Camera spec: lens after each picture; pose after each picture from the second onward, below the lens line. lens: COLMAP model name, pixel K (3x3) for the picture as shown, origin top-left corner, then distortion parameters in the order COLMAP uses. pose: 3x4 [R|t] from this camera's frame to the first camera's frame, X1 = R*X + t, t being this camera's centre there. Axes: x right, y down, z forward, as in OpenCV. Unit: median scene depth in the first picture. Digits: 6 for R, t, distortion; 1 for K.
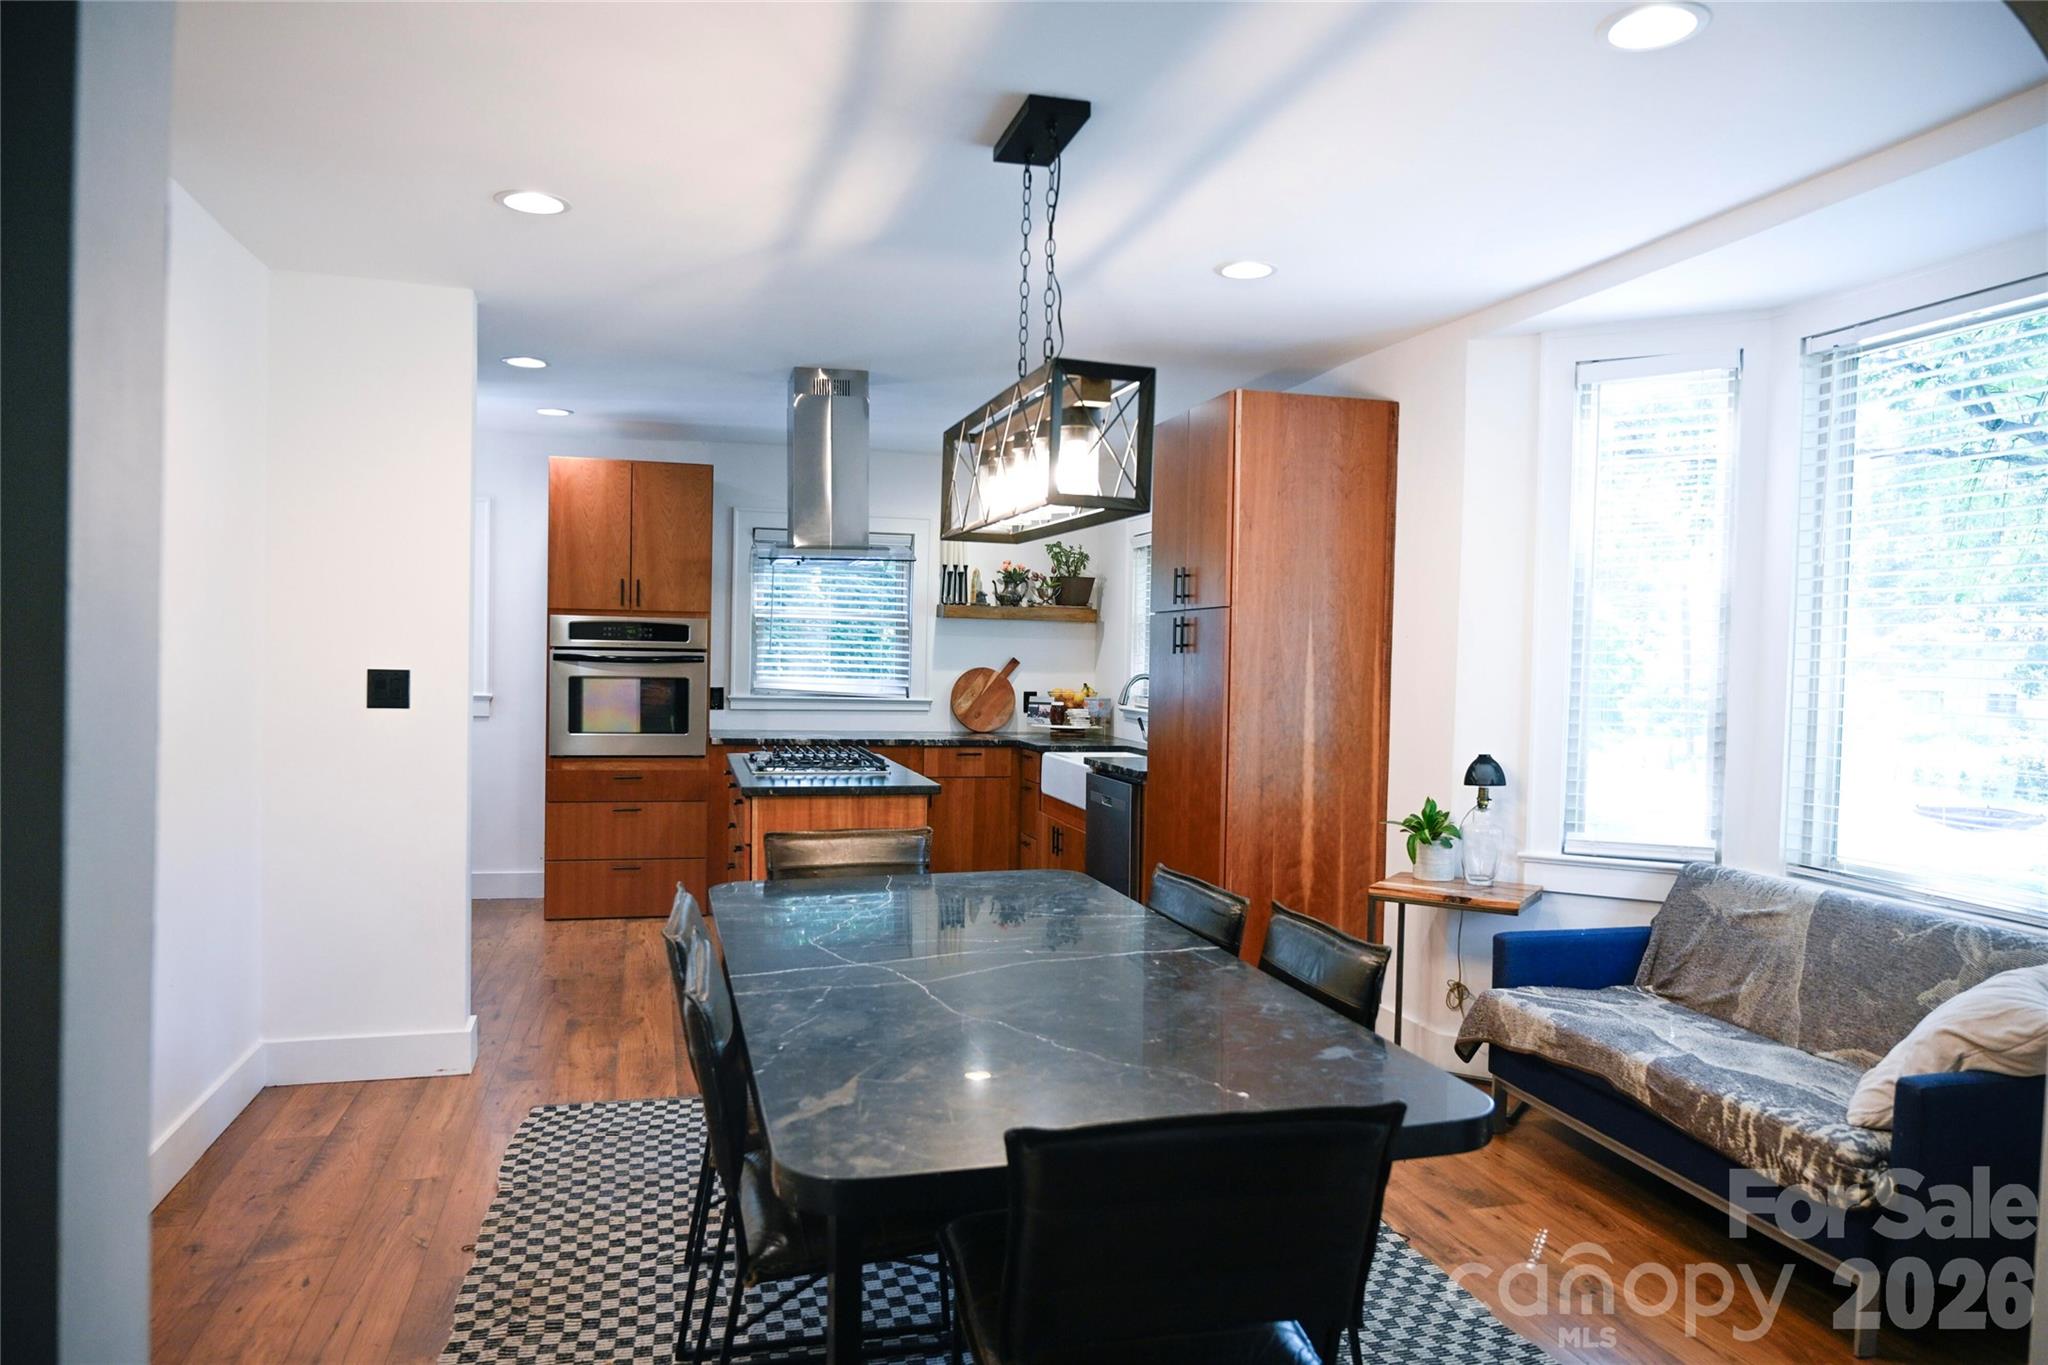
lens RADIAL K [[1355.8, 0, 1016.0], [0, 1355.8, 684.7], [0, 0, 1]] dist [-0.010879, -0.000647]
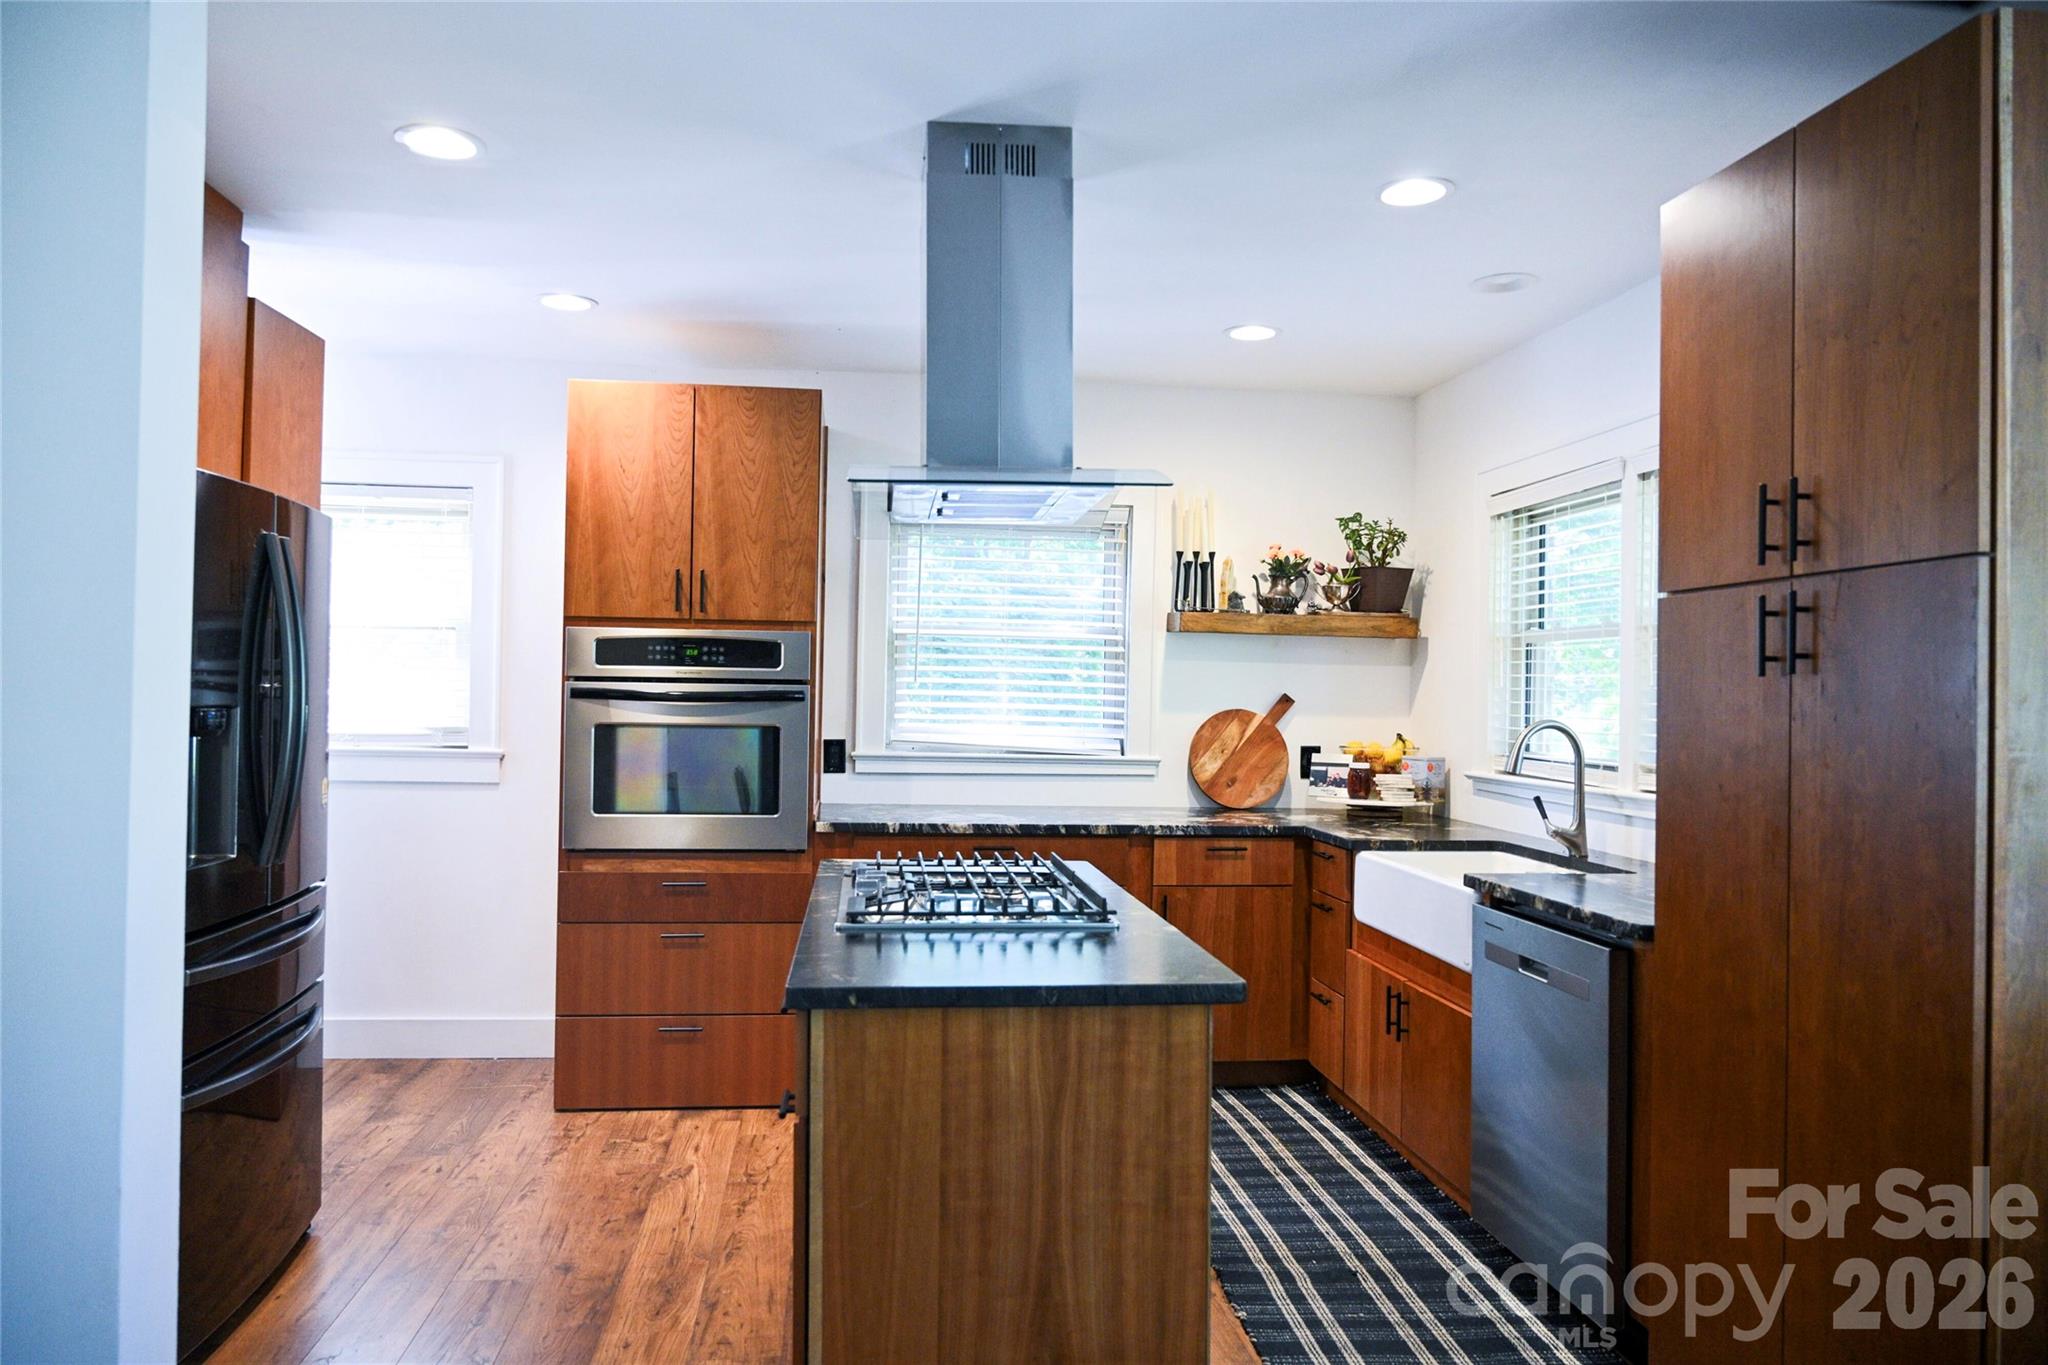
lens RADIAL K [[1355.8, 0, 1016.0], [0, 1355.8, 684.7], [0, 0, 1]] dist [-0.010879, -0.000647]
pose [[0.990781, -0.003726, -0.135421, -0.049070], [-0.000499, 0.999515, -0.031147, -0.004680], [0.135471, 0.030927, 0.990298, 0.399255]]
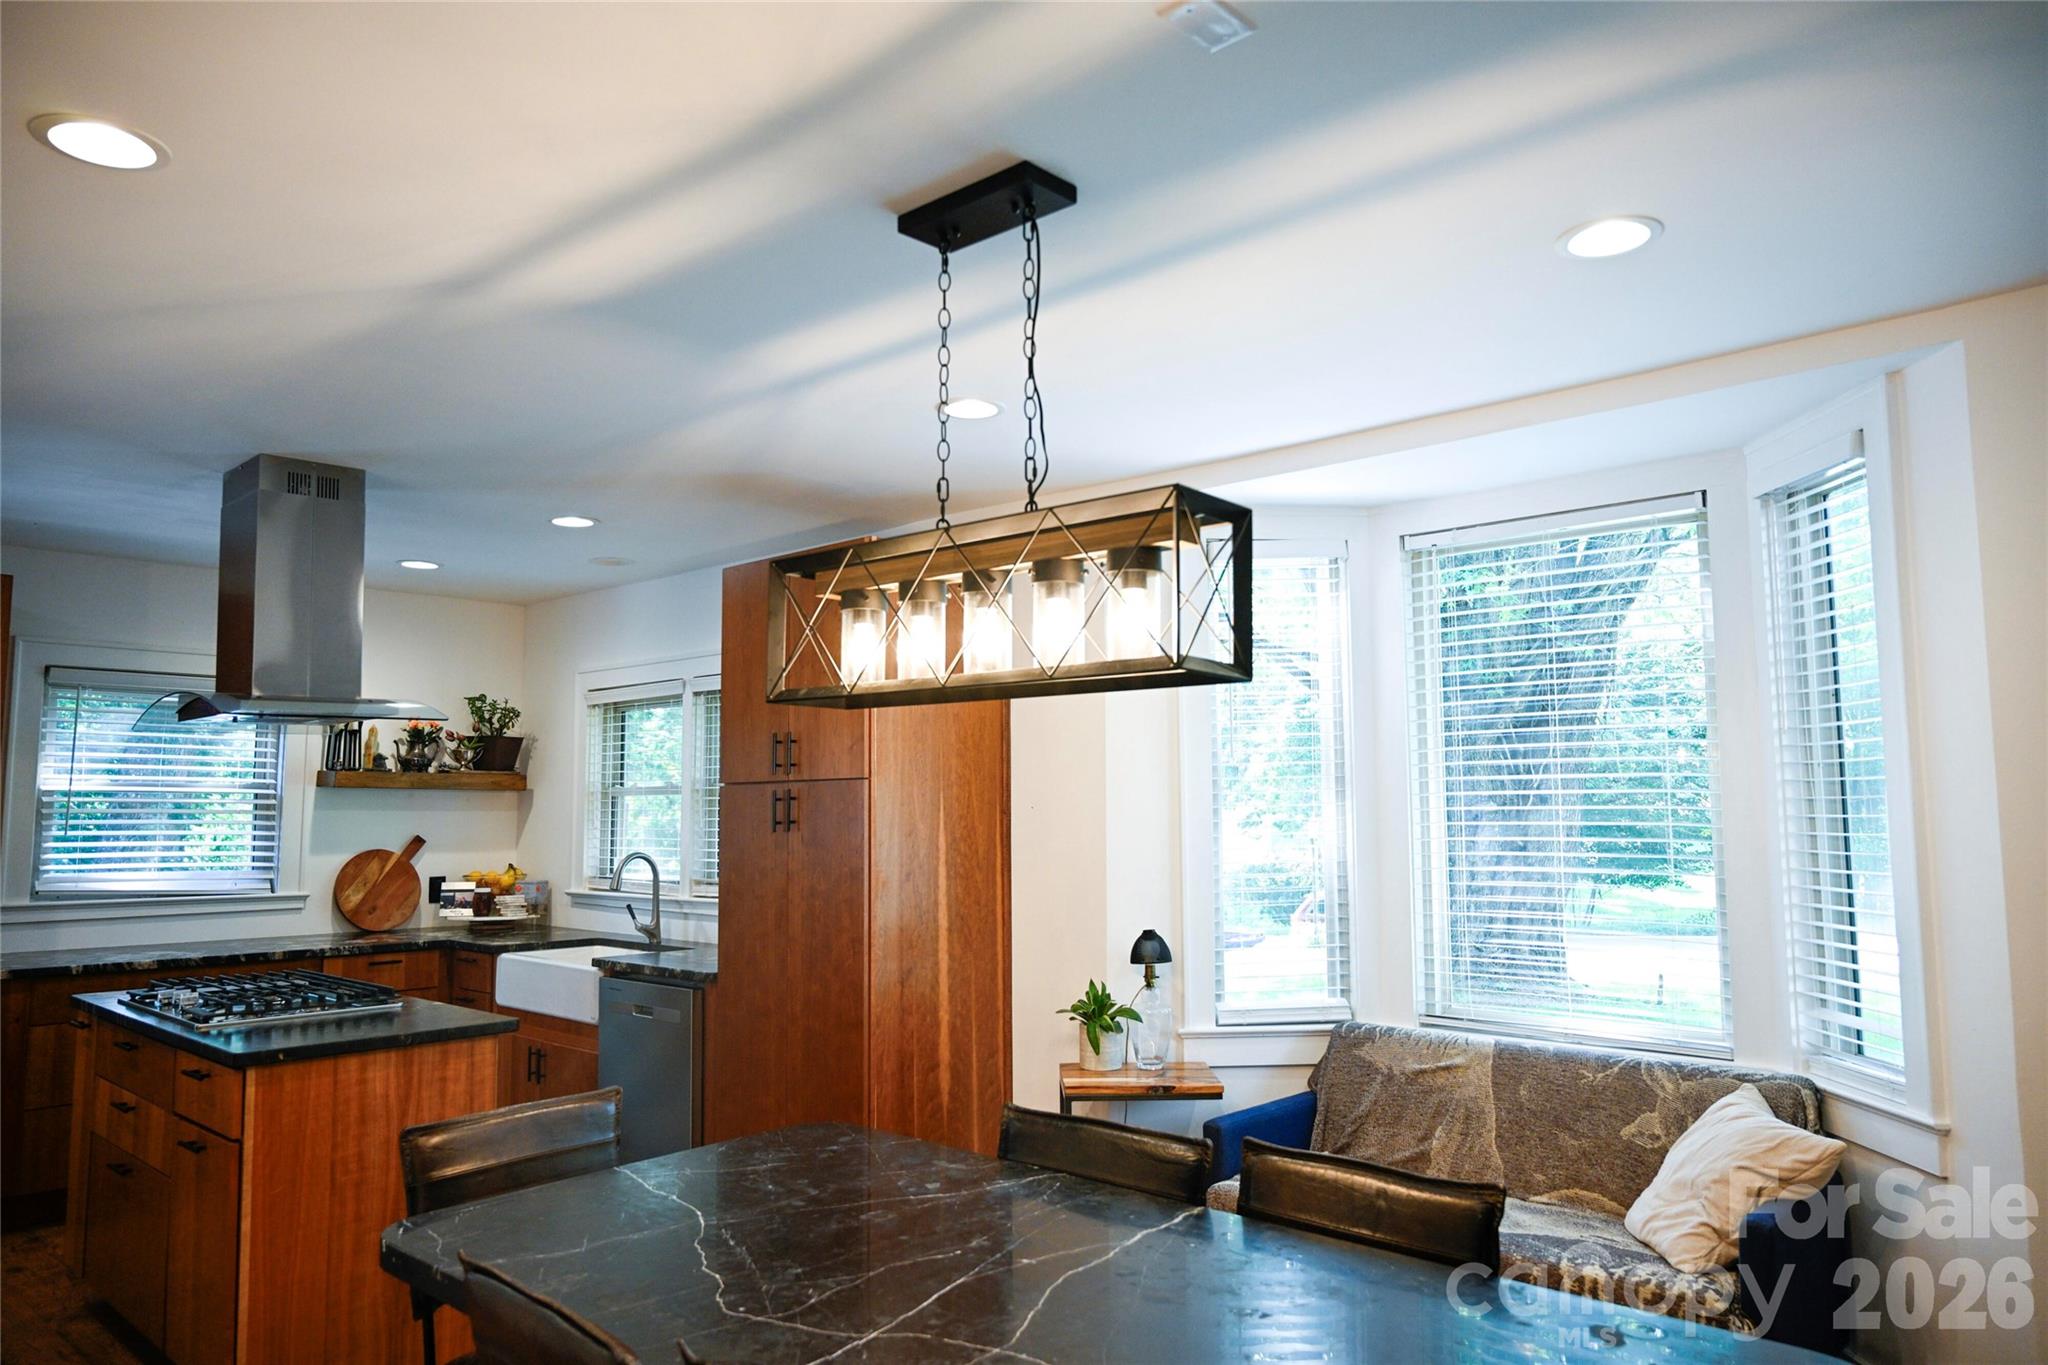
lens RADIAL K [[1355.8, 0, 1016.0], [0, 1355.8, 684.7], [0, 0, 1]] dist [-0.010879, -0.000647]
pose [[0.839952, 0.026914, 0.541992, -0.167561], [0.034191, 0.994160, -0.102354, -0.017142], [-0.541582, 0.104504, 0.834127, 0.144539]]
